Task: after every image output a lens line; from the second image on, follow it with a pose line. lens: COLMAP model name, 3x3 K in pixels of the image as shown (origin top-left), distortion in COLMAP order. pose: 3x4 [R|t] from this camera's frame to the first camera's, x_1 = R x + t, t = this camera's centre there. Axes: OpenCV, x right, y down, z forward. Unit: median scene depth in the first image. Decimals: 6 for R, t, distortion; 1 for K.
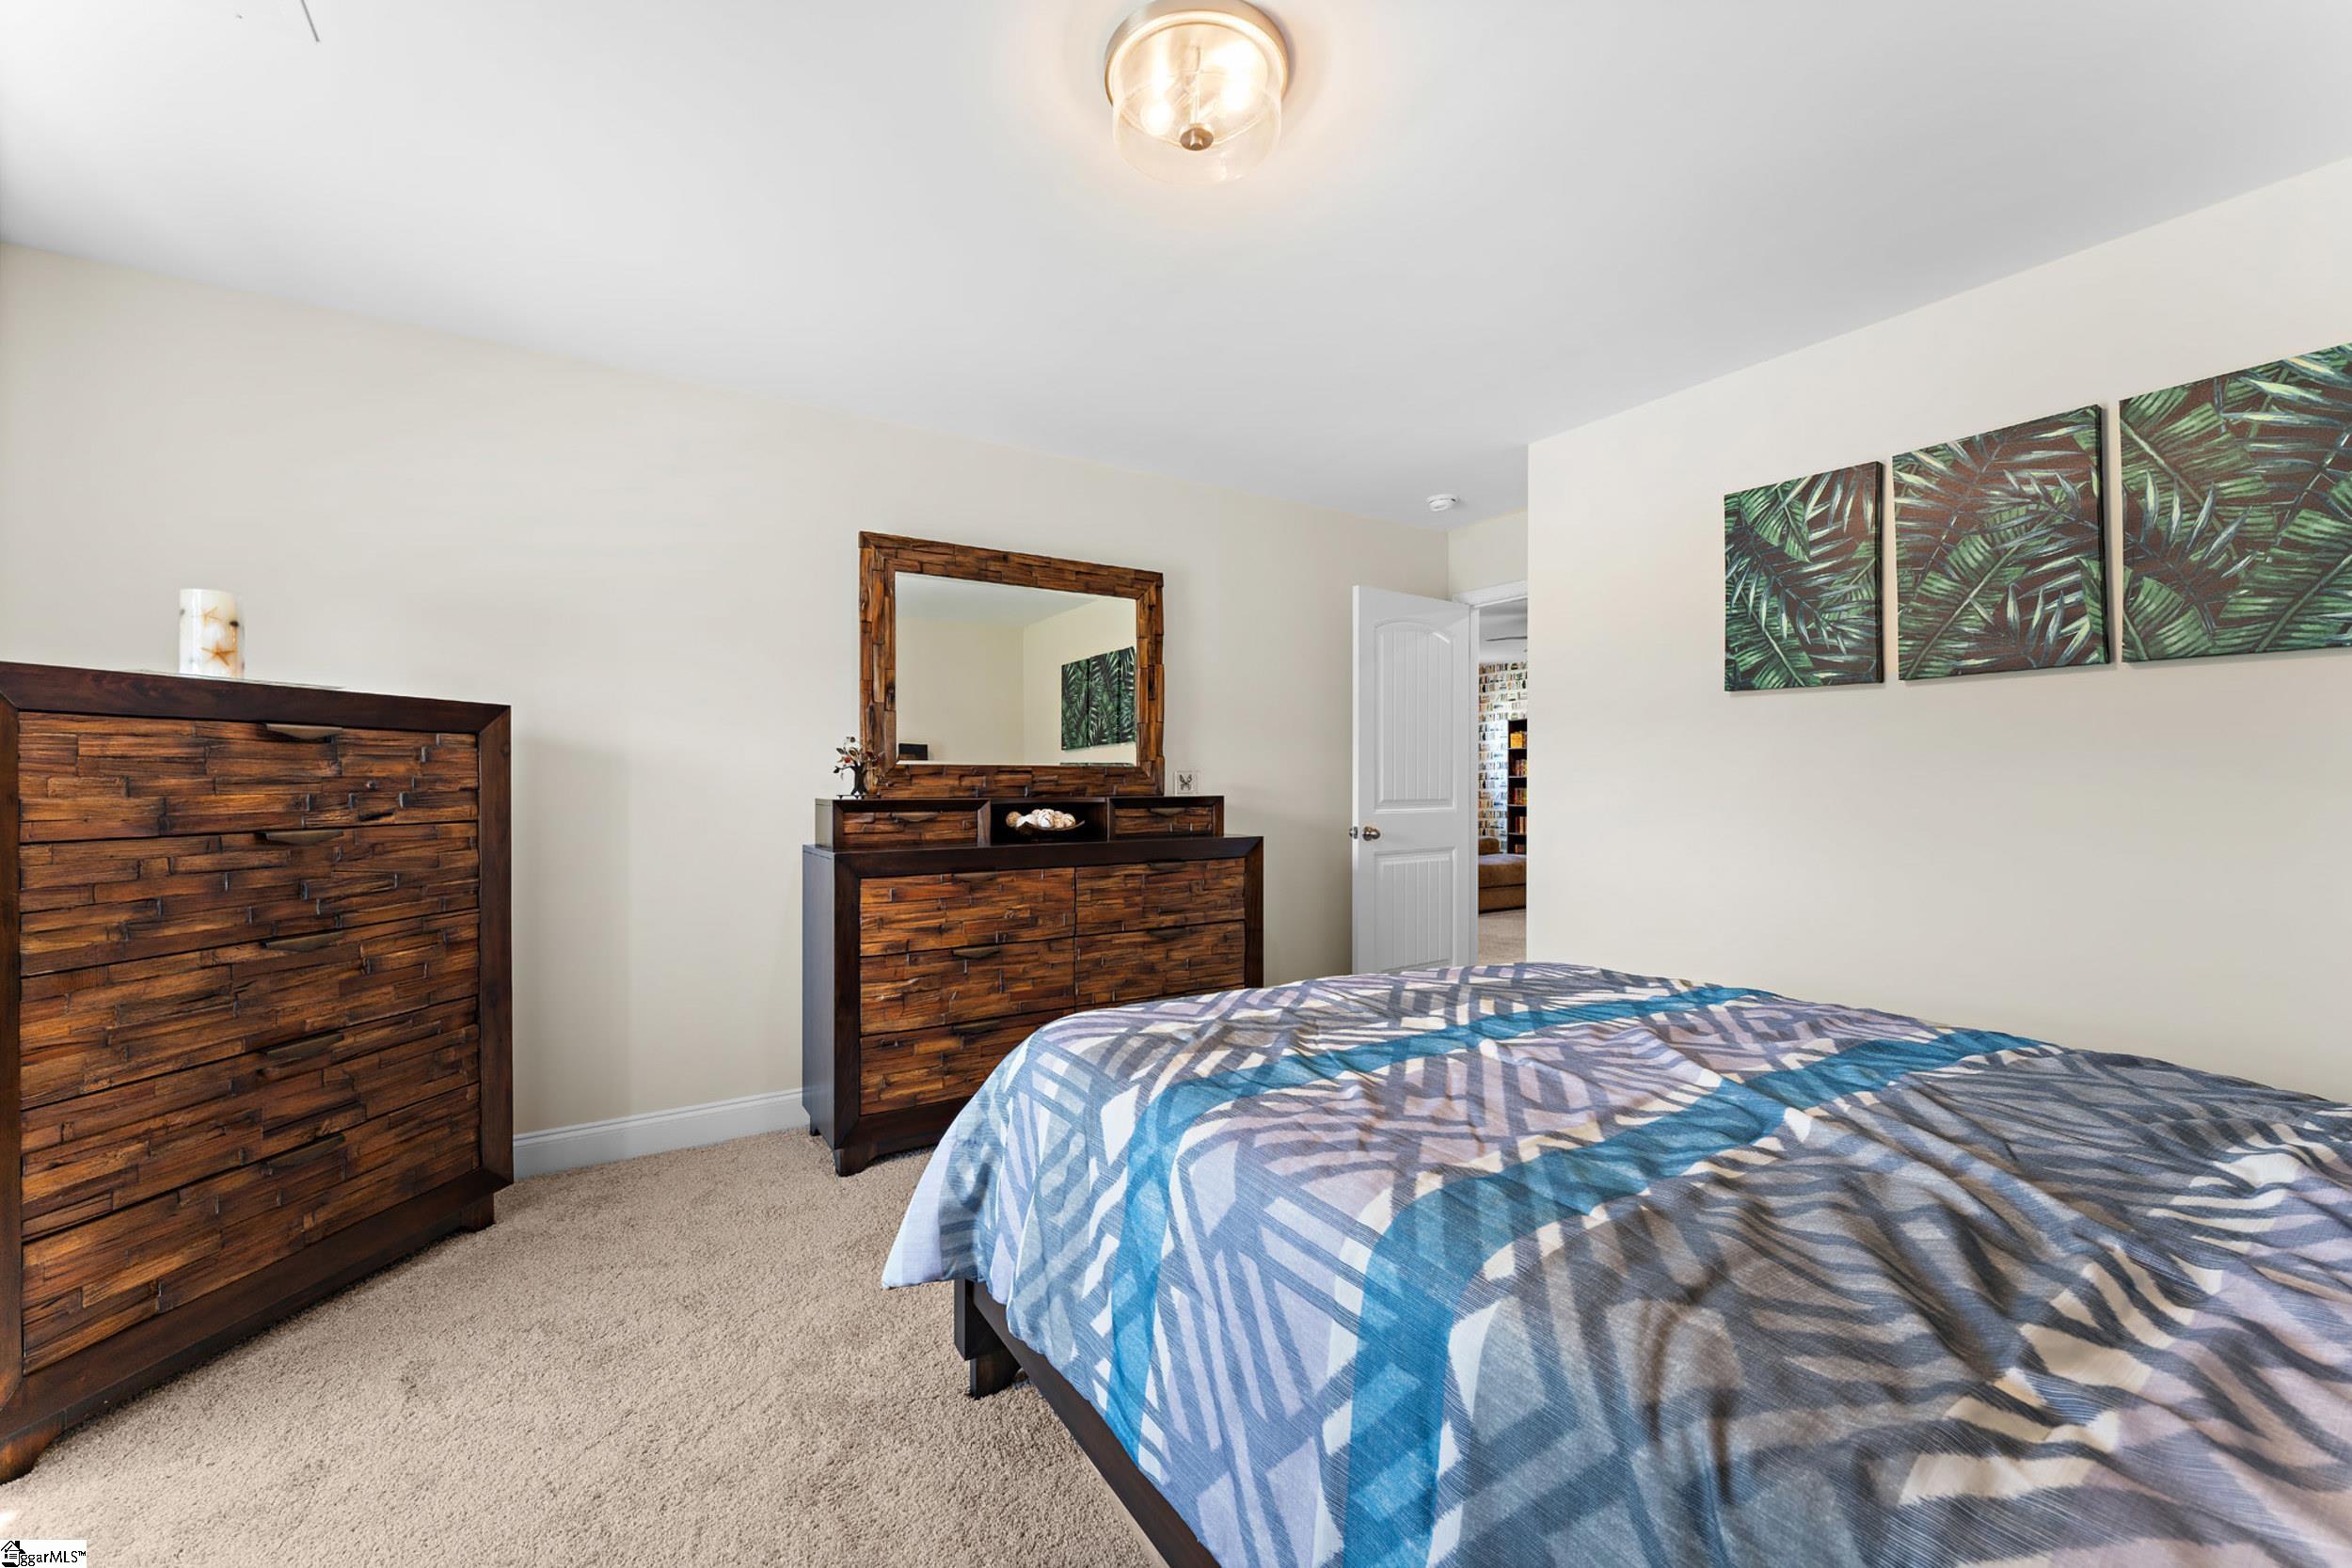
lens RADIAL K [[950.0, 0, 1168.9], [0, 950.0, 781.7], [0, 0, 1]] dist [-0.002427, 0.000441]
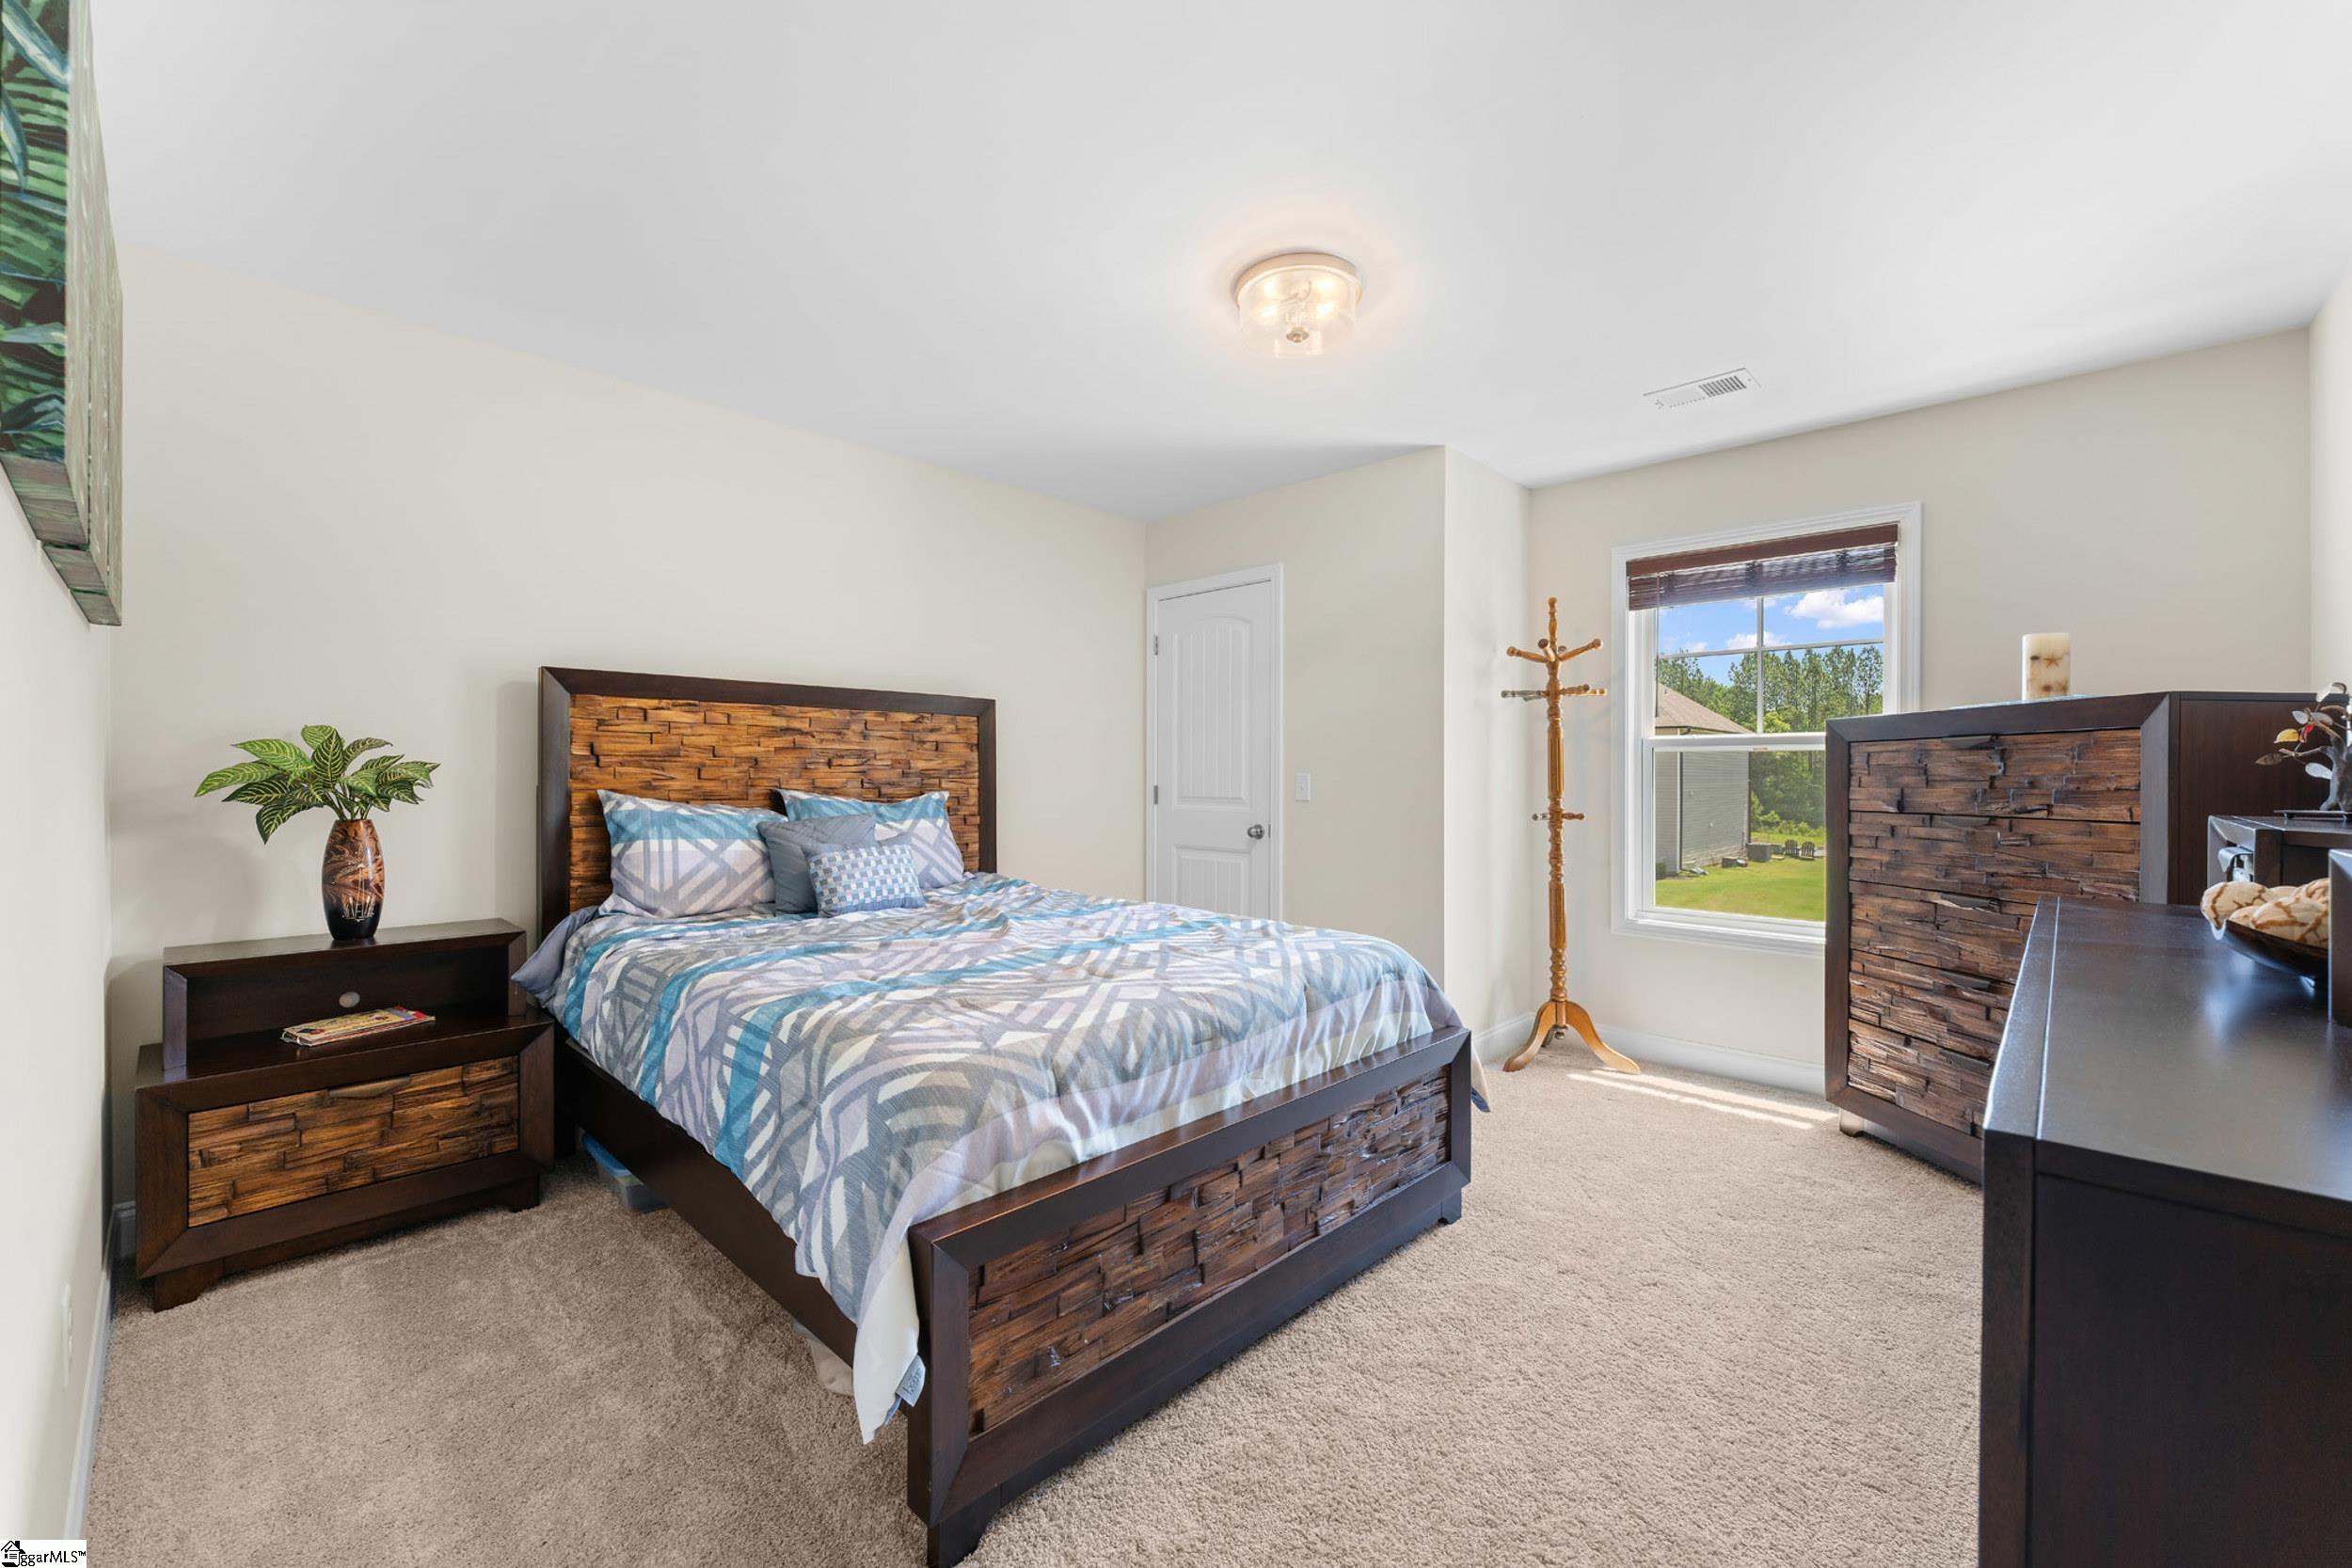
lens RADIAL K [[950.0, 0, 1176.7], [0, 950.0, 776.7], [0, 0, 1]] dist [-0.002427, 0.000441]
pose [[-0.968144, 0.001733, -0.250389, 0.529911], [0.001403, 0.999998, 0.001497, -0.007957], [0.250392, 0.001098, -0.968144, 2.195308]]
